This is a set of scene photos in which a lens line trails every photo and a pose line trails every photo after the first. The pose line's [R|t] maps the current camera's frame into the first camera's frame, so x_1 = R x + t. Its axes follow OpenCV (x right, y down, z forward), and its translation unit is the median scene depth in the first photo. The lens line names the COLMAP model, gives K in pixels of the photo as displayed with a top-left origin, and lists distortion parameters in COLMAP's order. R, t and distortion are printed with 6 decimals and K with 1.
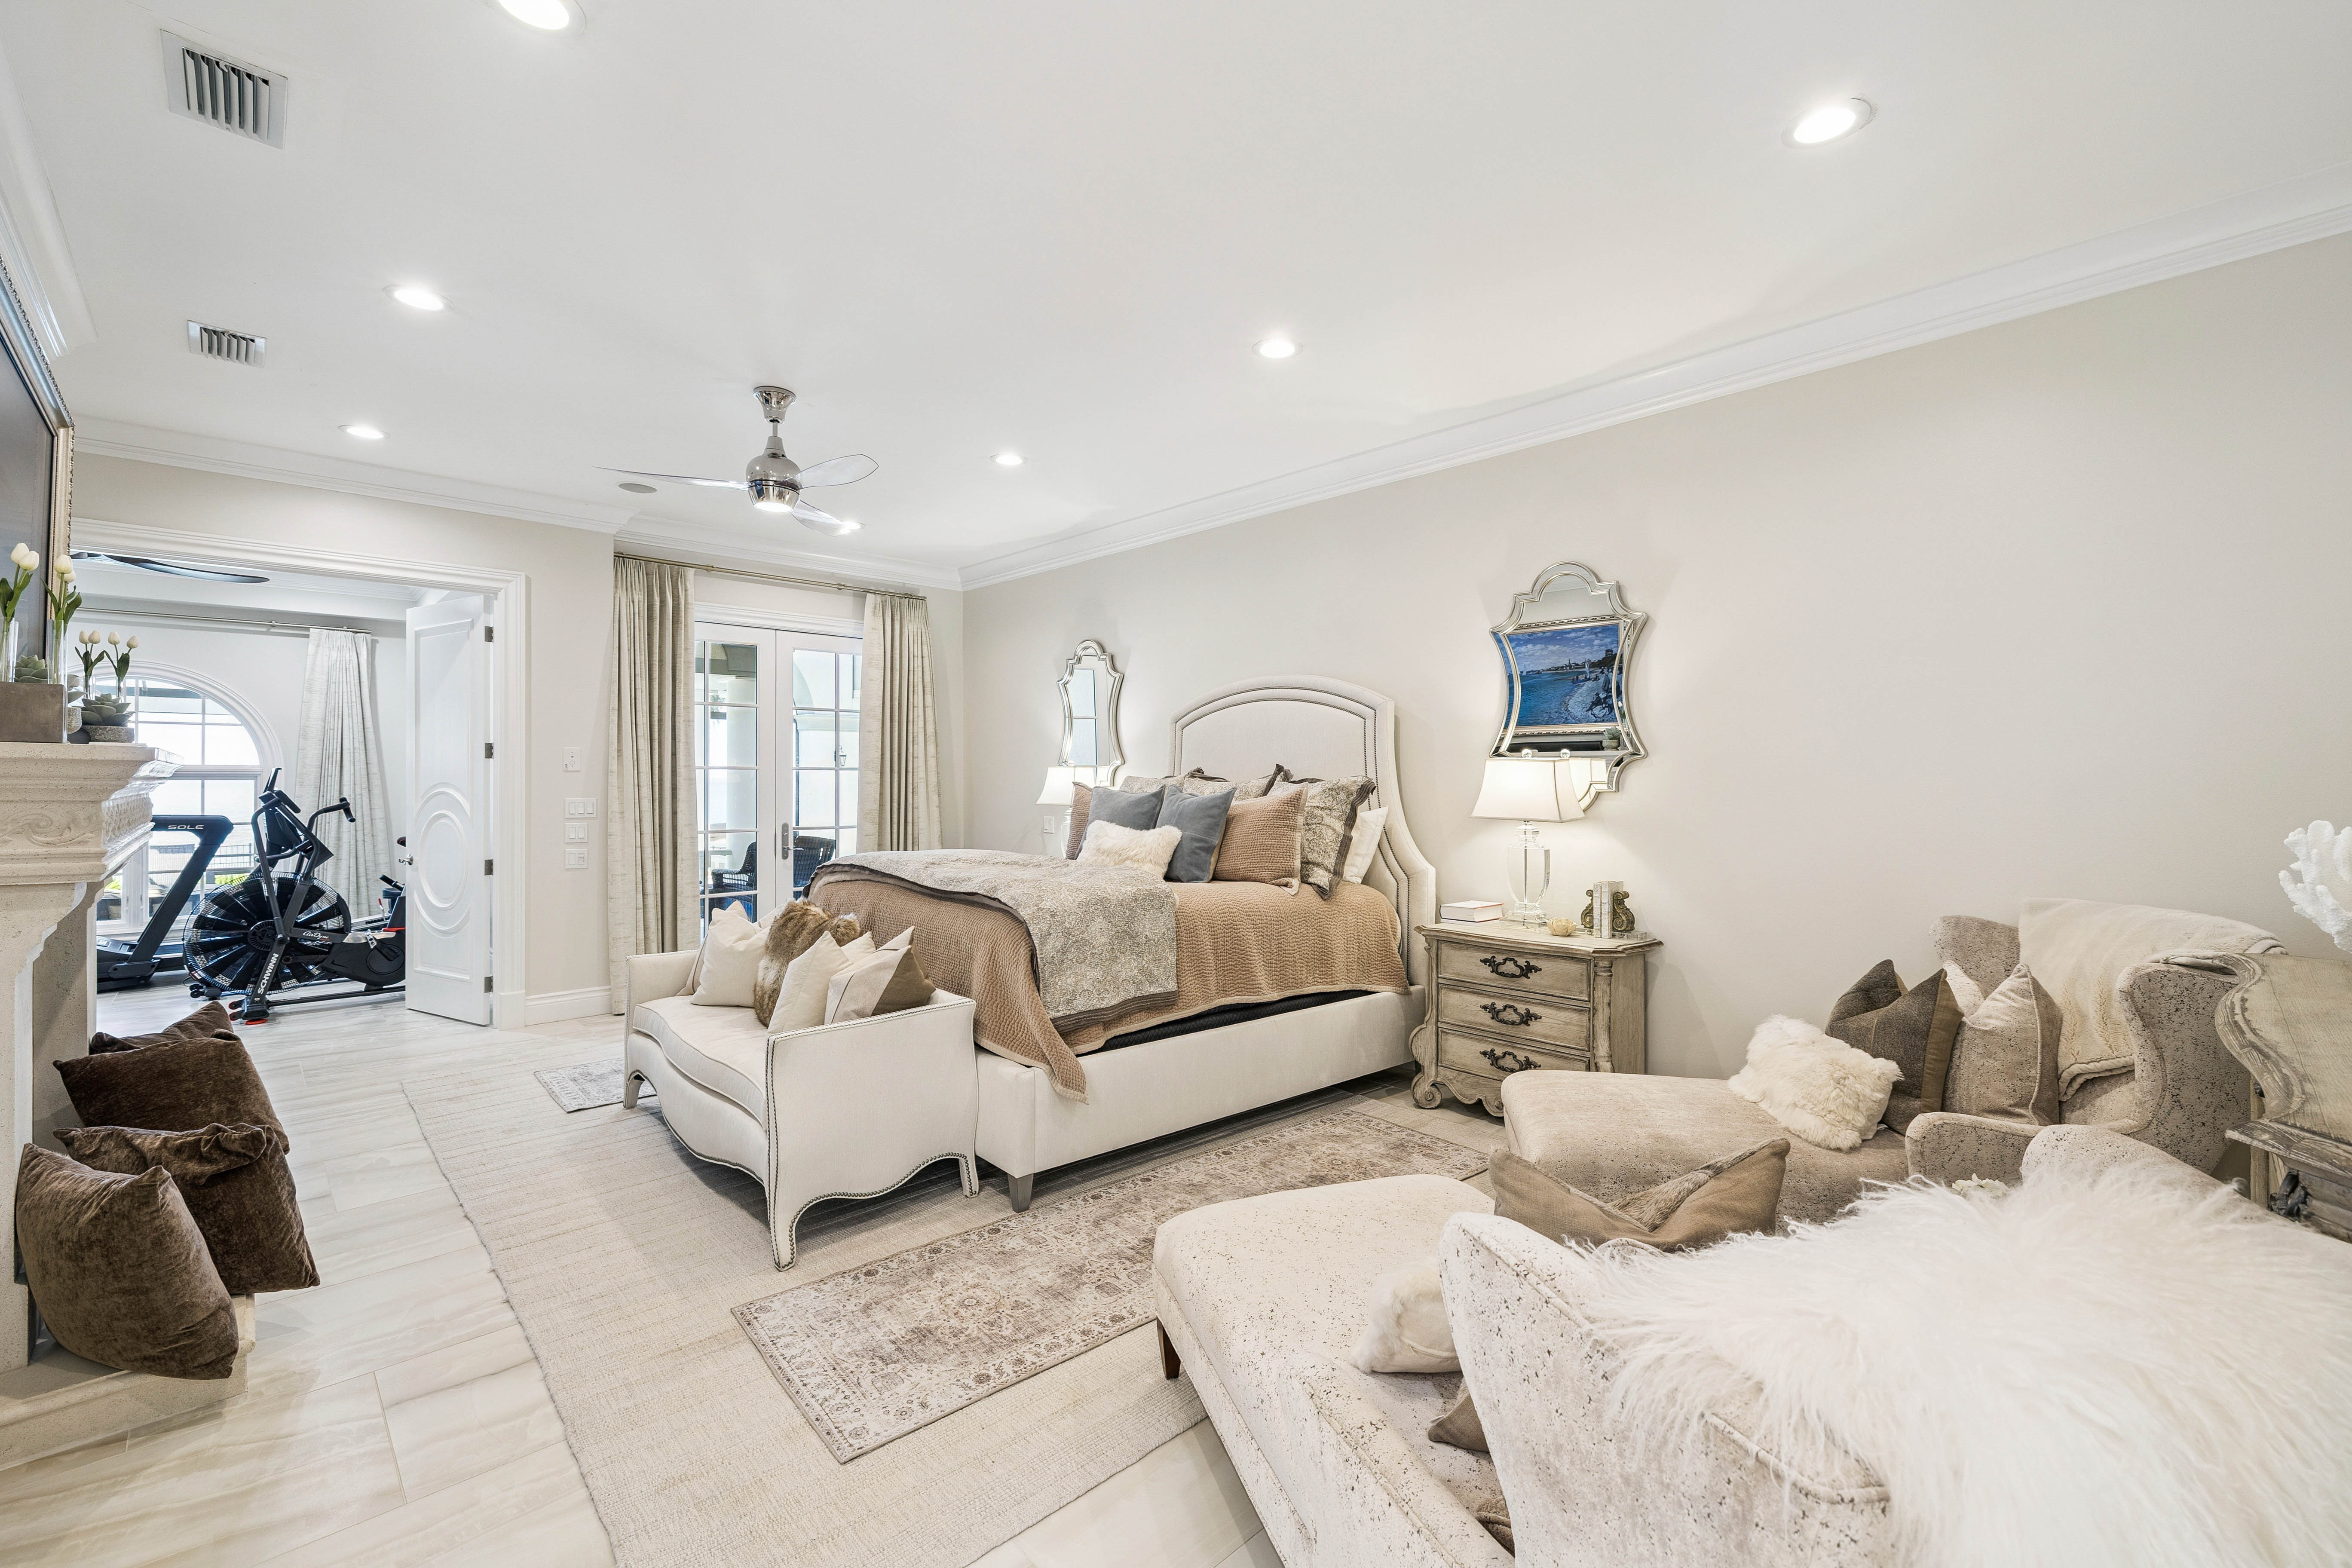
lens RADIAL K [[996.2, 0, 1174.4], [0, 996.2, 779.2], [0, 0, 1]] dist [0.002724, -0.001400]
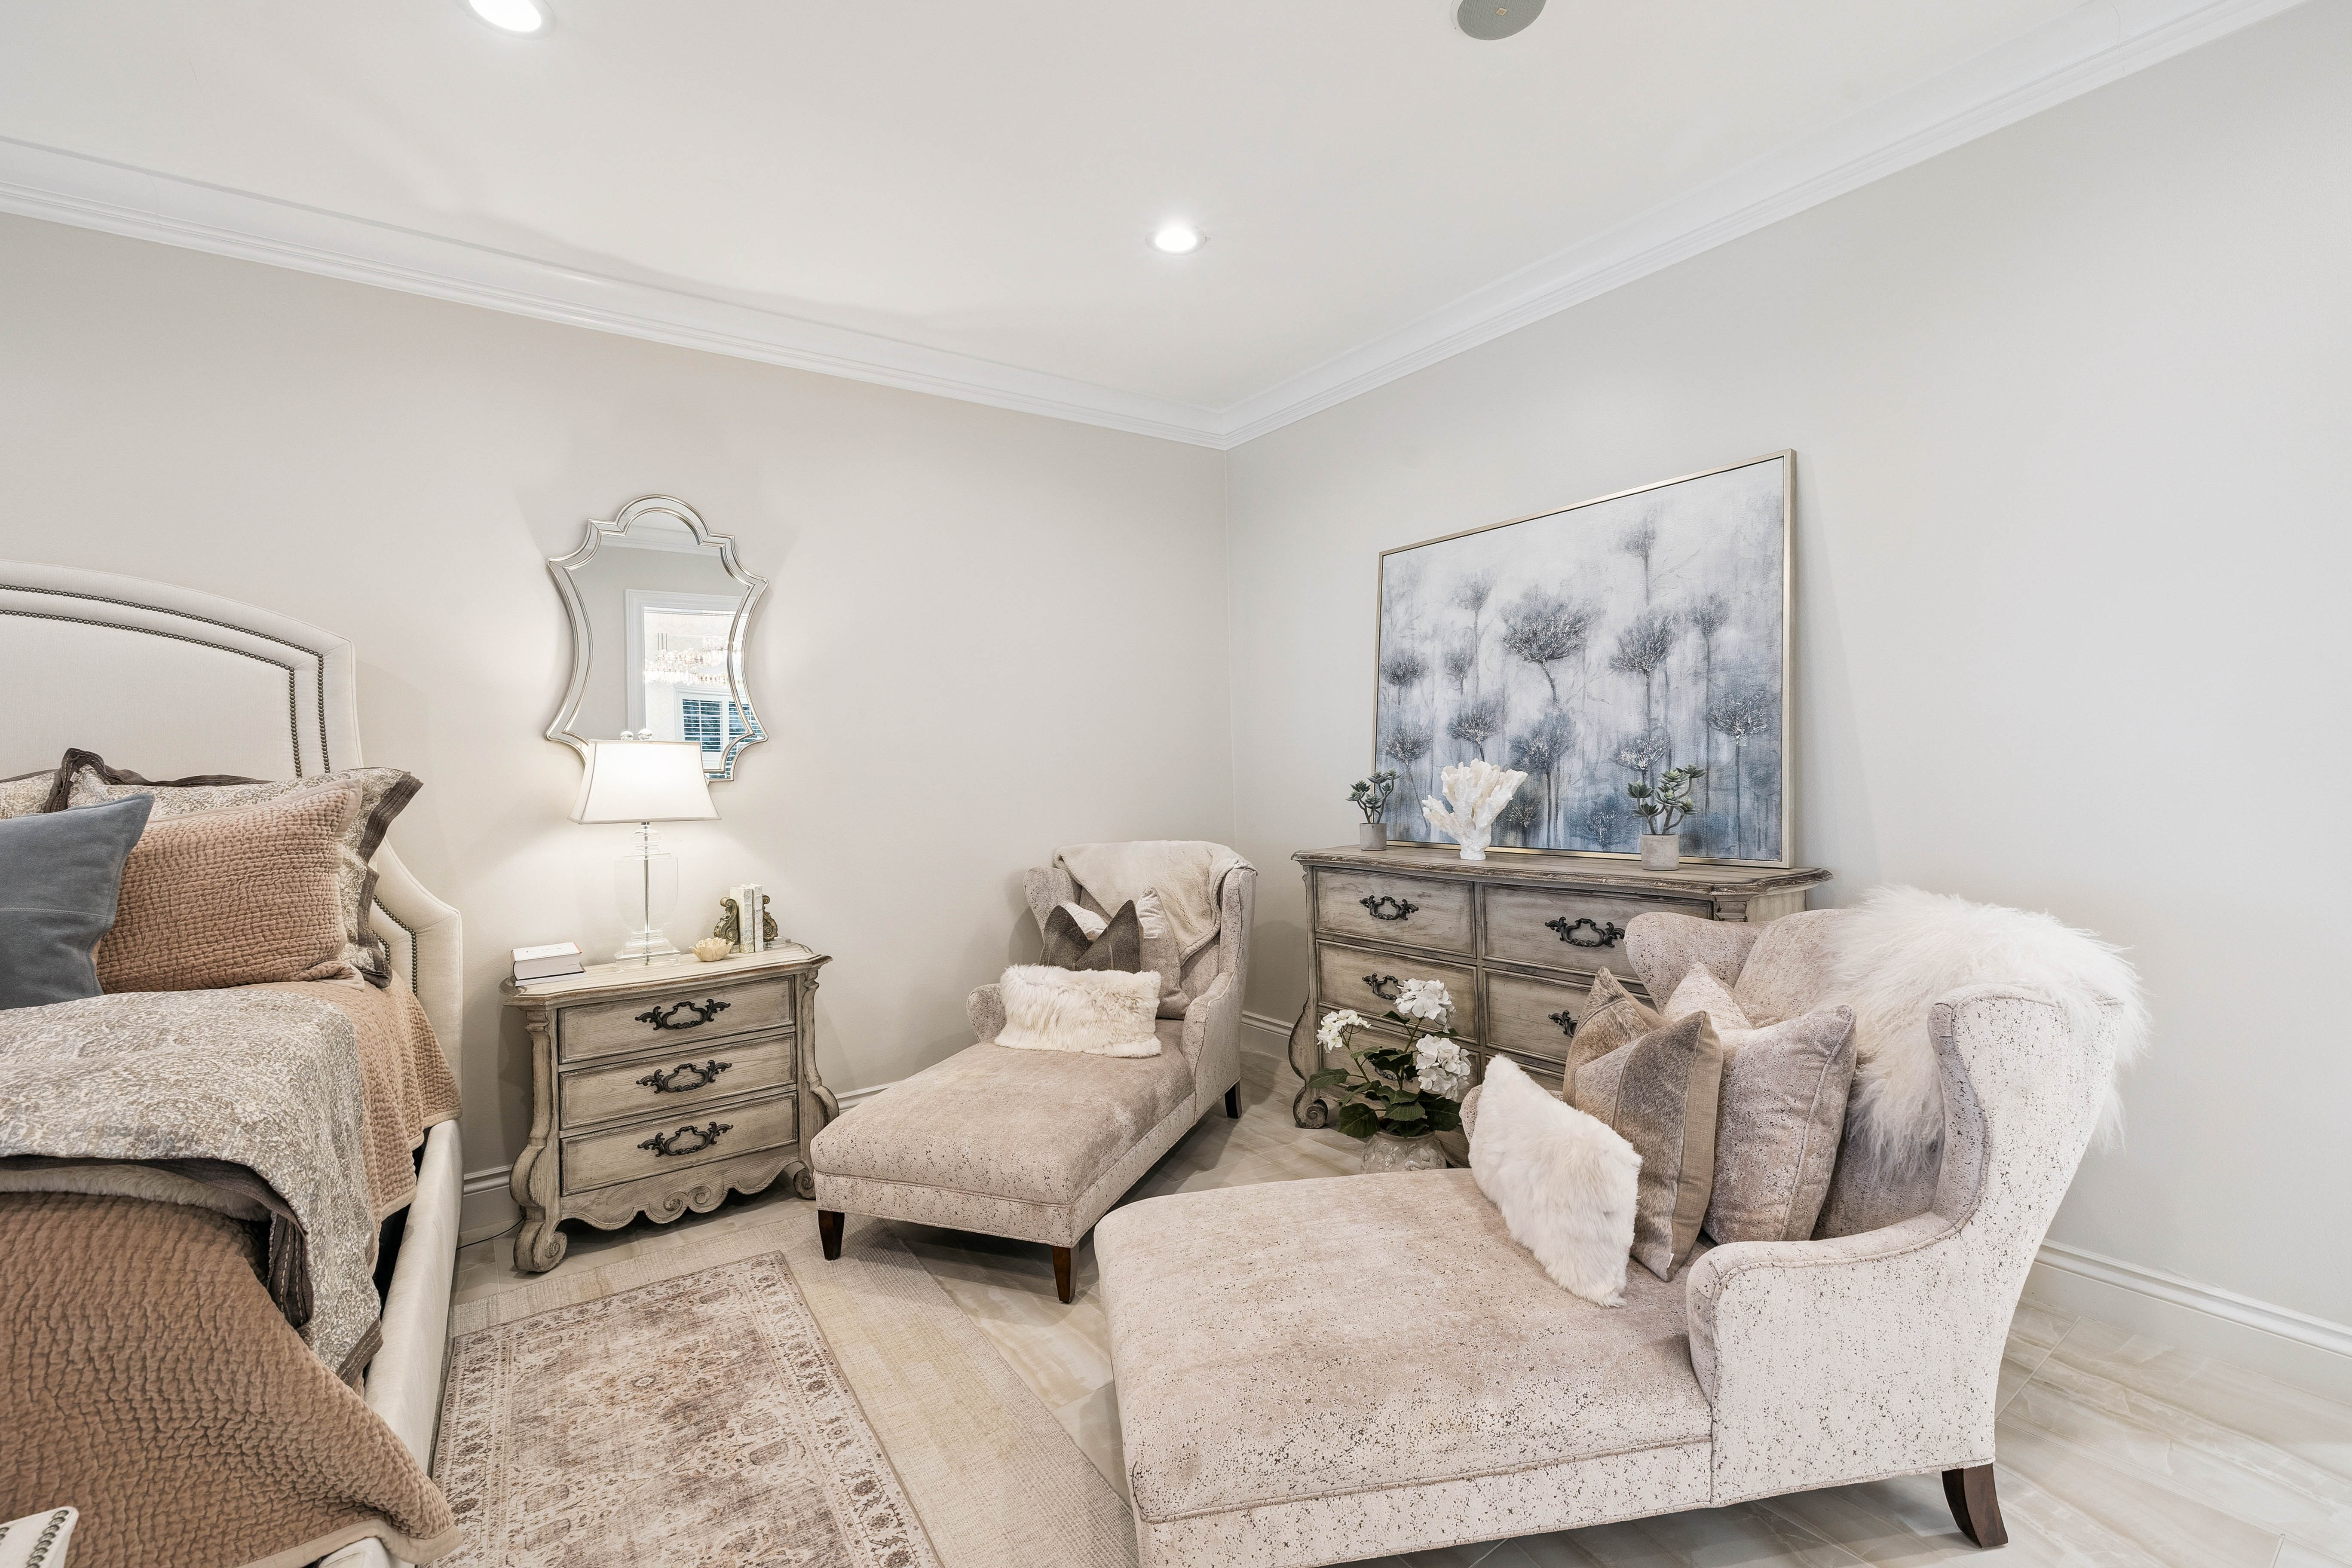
lens RADIAL K [[996.2, 0, 1183.3], [0, 996.2, 752.9], [0, 0, 1]] dist [0.002724, -0.001400]
pose [[0.138233, 0.010494, 0.990344, -0.360991], [0.025302, 0.999580, -0.014123, 0.009545], [-0.990076, 0.027010, 0.137910, 0.506676]]
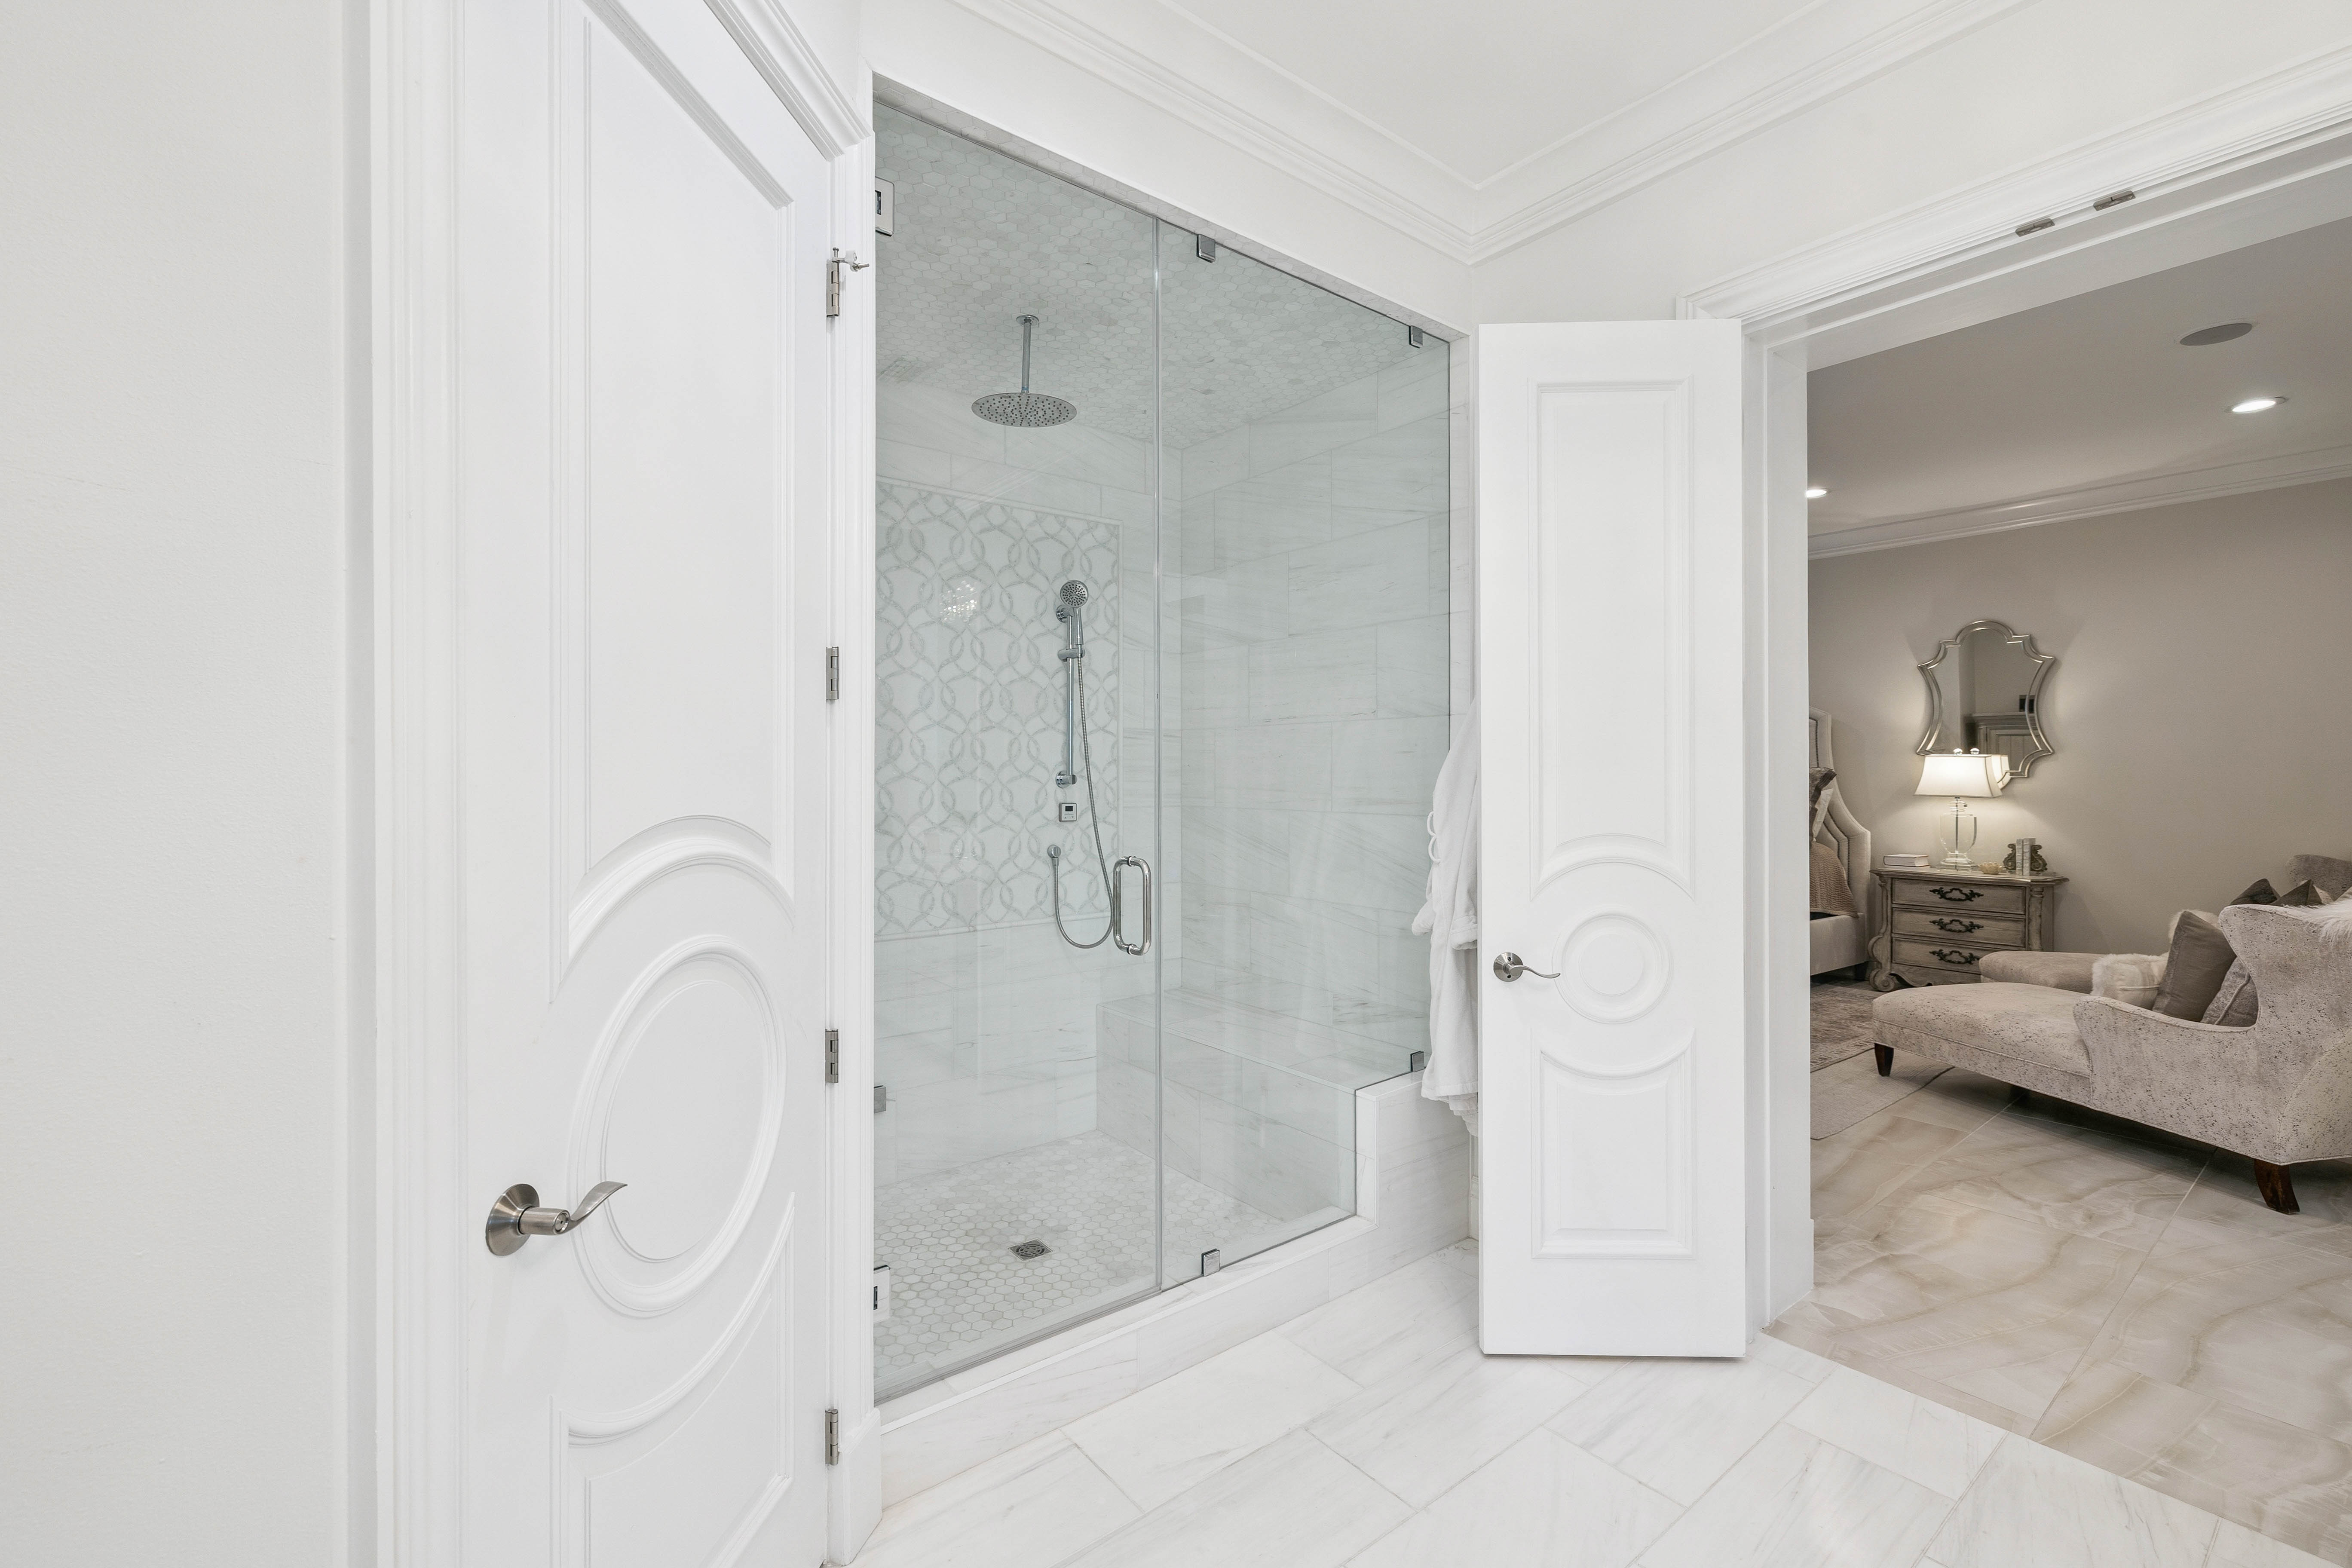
lens RADIAL K [[996.2, 0, 1173.0], [0, 996.2, 781.8], [0, 0, 1]] dist [0.002724, -0.001400]
pose [[0.994414, -0.000023, -0.105547, -0.670006], [0.001209, 0.999937, 0.011171, 0.000672], [0.105540, -0.011236, 0.994352, -0.609732]]
